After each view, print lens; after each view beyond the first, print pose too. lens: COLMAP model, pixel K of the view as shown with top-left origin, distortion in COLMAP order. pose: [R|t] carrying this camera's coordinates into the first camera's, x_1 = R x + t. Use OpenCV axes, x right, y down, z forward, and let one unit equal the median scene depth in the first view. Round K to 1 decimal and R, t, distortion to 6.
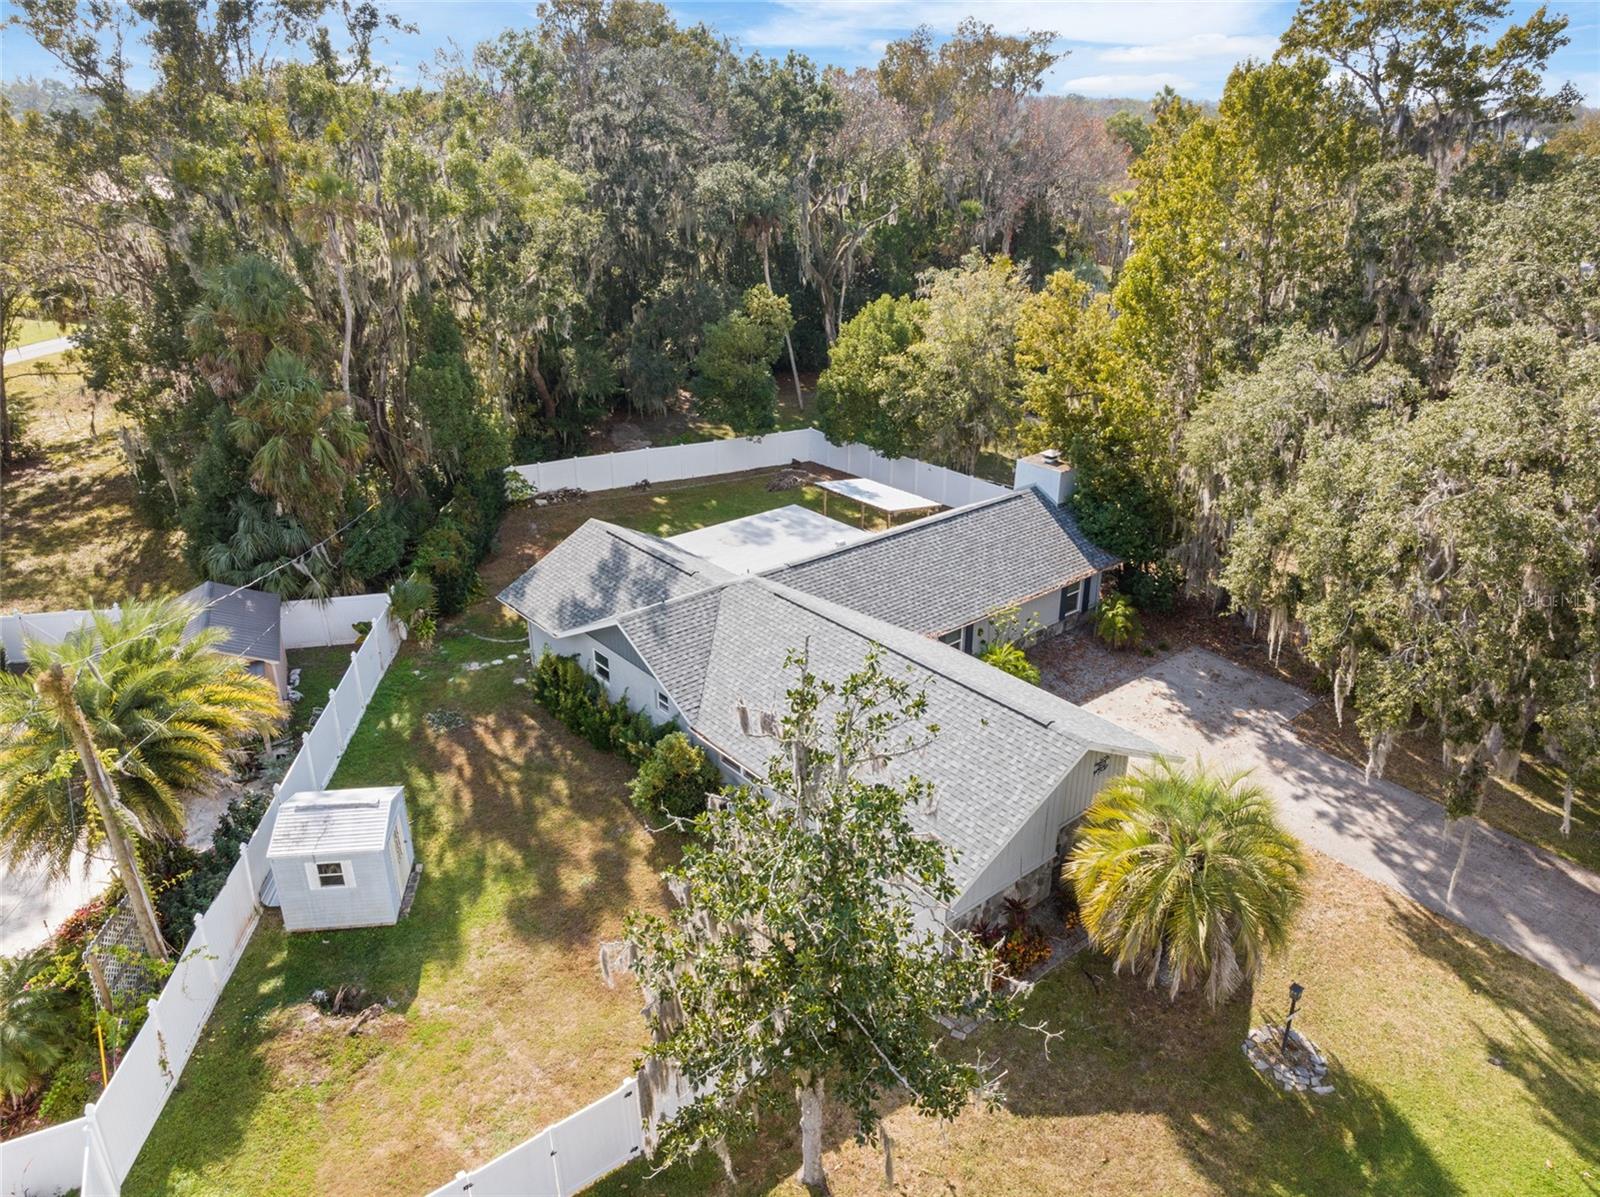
lens RADIAL K [[1139.7, 0, 807.2], [0, 1139.7, 607.2], [0, 0, 1]] dist [0.008869, -0.005037]
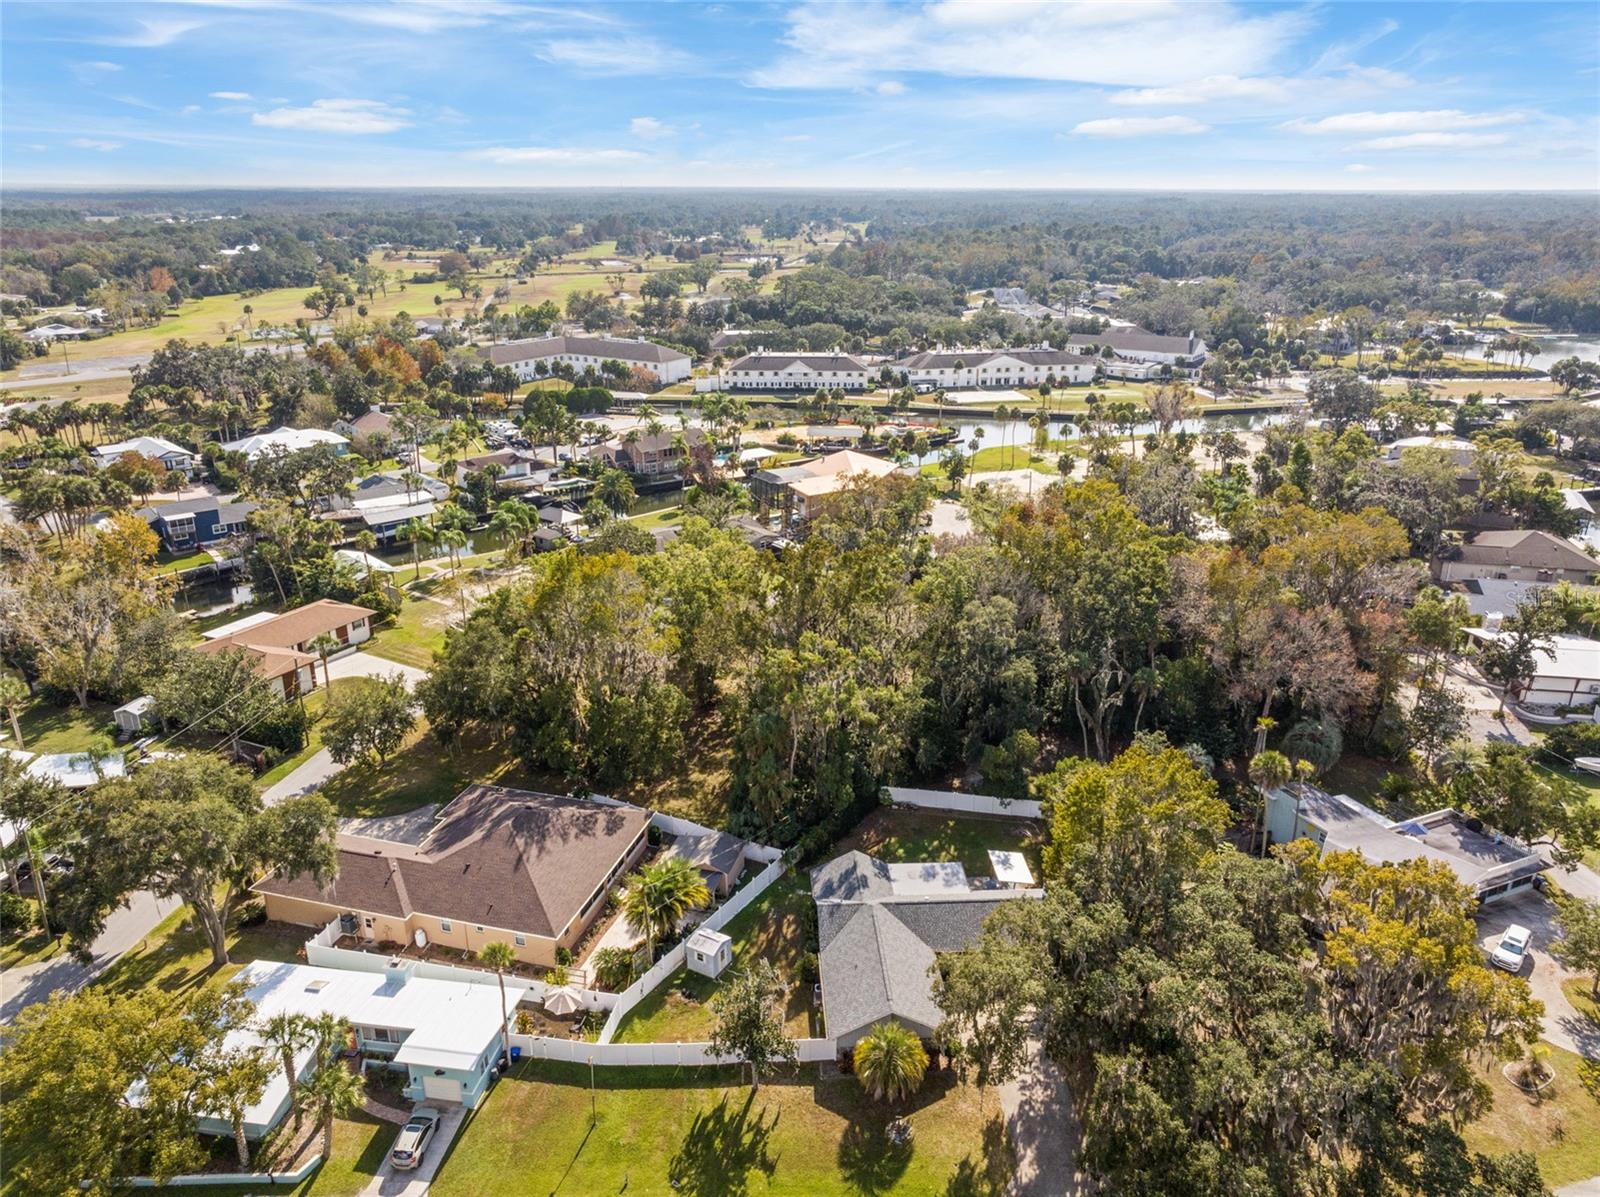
lens RADIAL K [[1139.7, 0, 798.3], [0, 1139.7, 597.7], [0, 0, 1]] dist [0.008869, -0.005037]
pose [[0.792024, 0.198522, -0.577310, 1.339622], [-0.244461, 0.969657, -0.001942, -0.744121], [0.559407, 0.142668, 0.816523, -1.508335]]
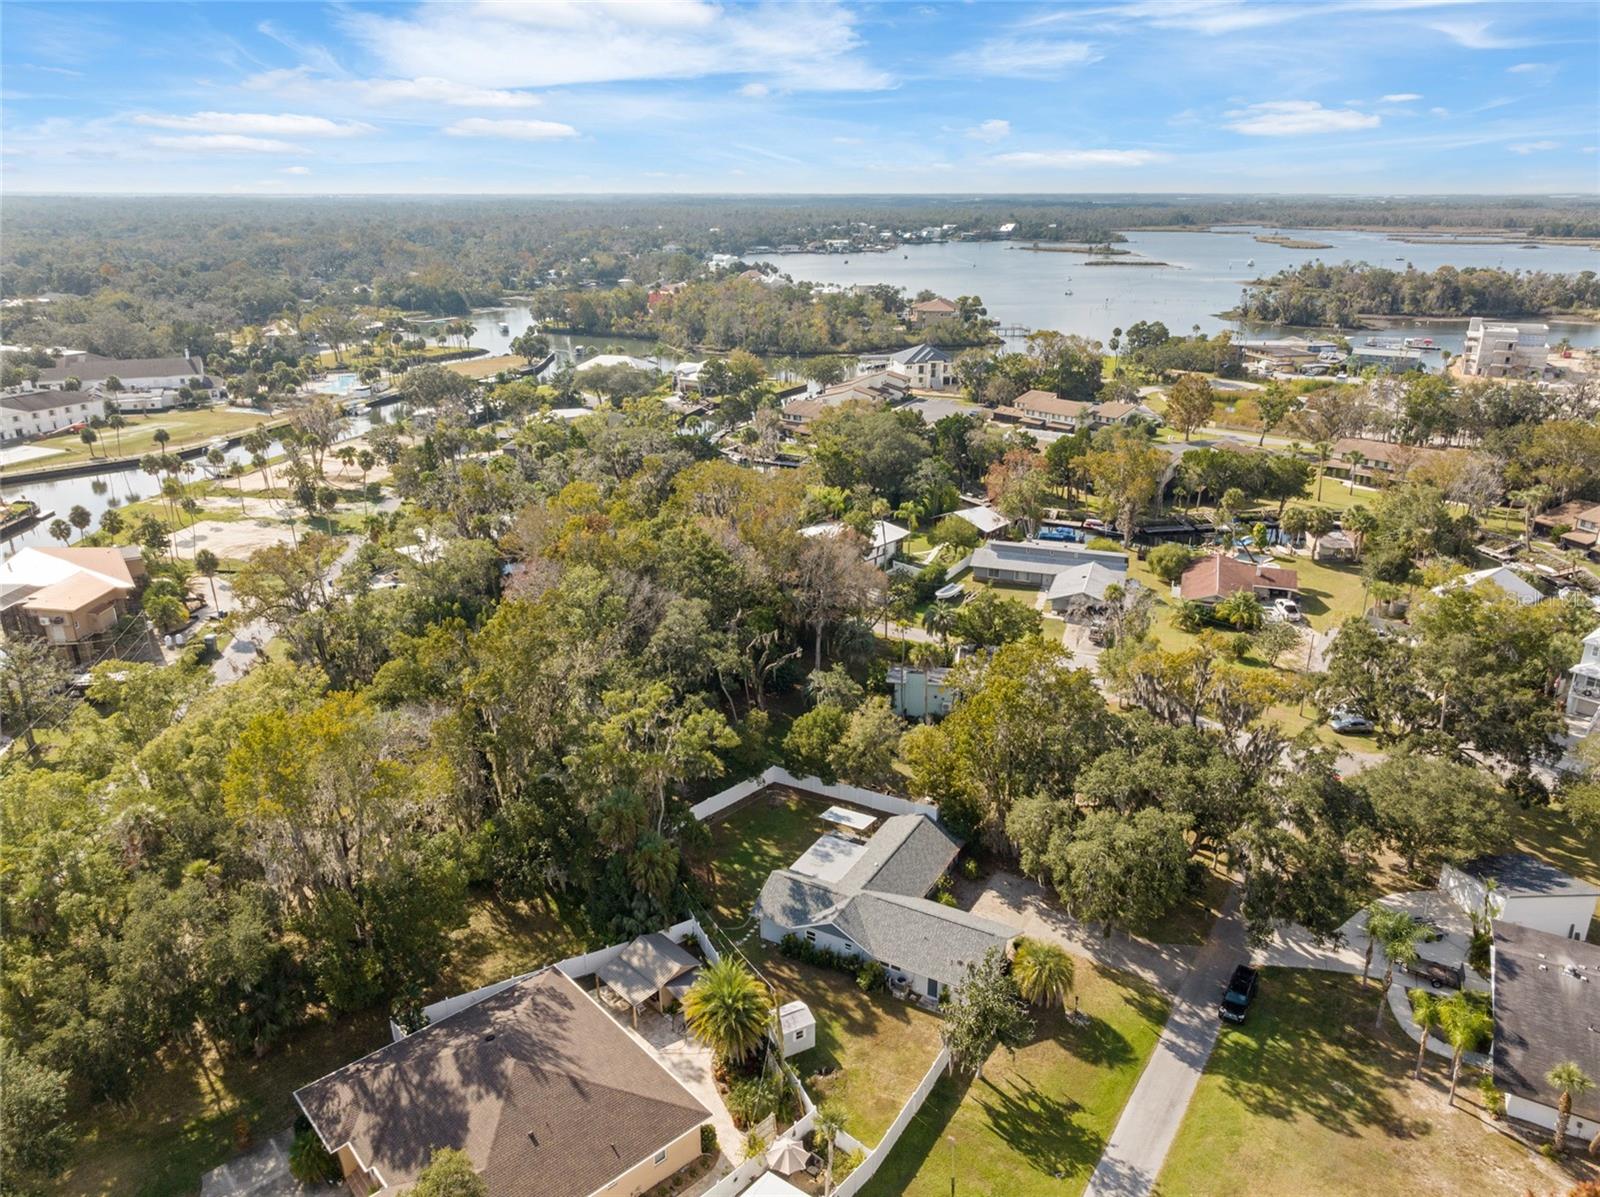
lens RADIAL K [[1139.7, 0, 797.9], [0, 1139.7, 595.8], [0, 0, 1]] dist [0.008869, -0.005037]
pose [[0.939389, -0.129567, 0.317428, -1.078192], [0.153888, 0.986683, -0.052671, -0.673466], [-0.306376, 0.098327, 0.946819, -1.772065]]
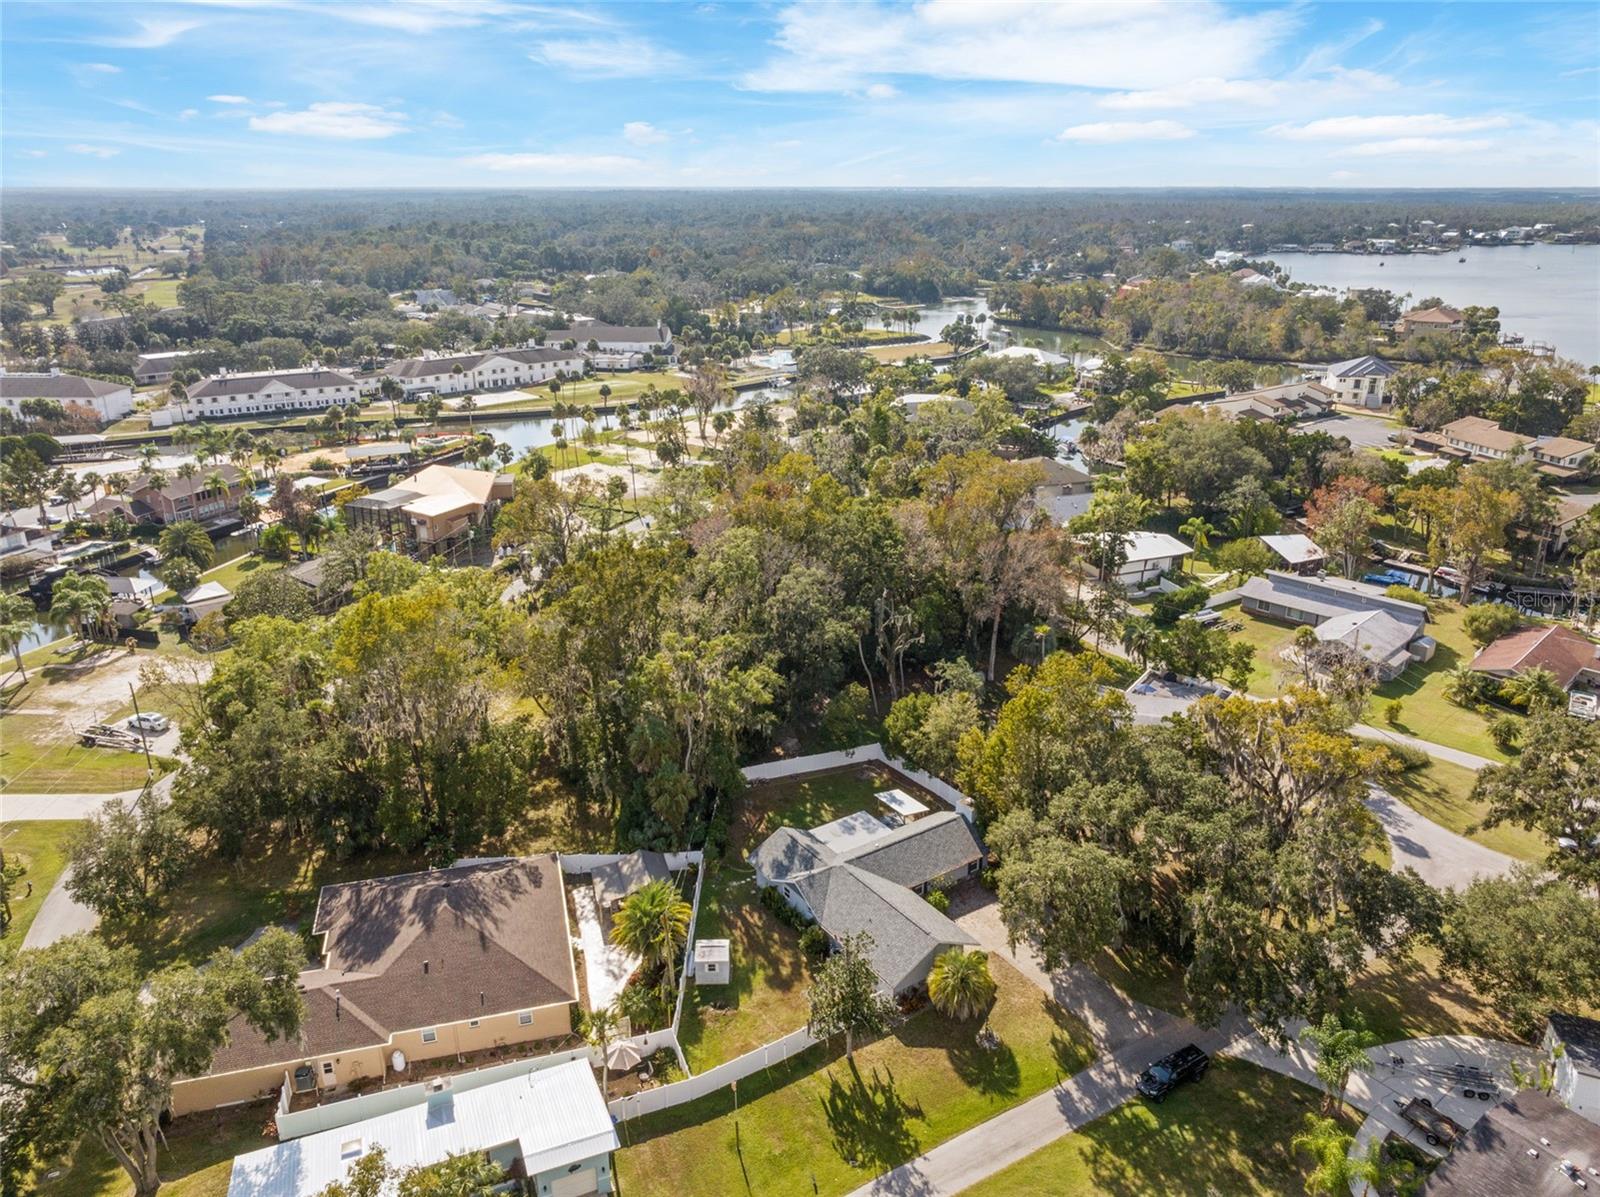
lens RADIAL K [[1139.7, 0, 796.4], [0, 1139.7, 601.5], [0, 0, 1]] dist [0.008869, -0.005037]
pose [[0.993839, 0.024165, -0.108169, 0.140363], [-0.031903, 0.997009, -0.070387, -0.520995], [0.106145, 0.073404, 0.991638, -2.028846]]
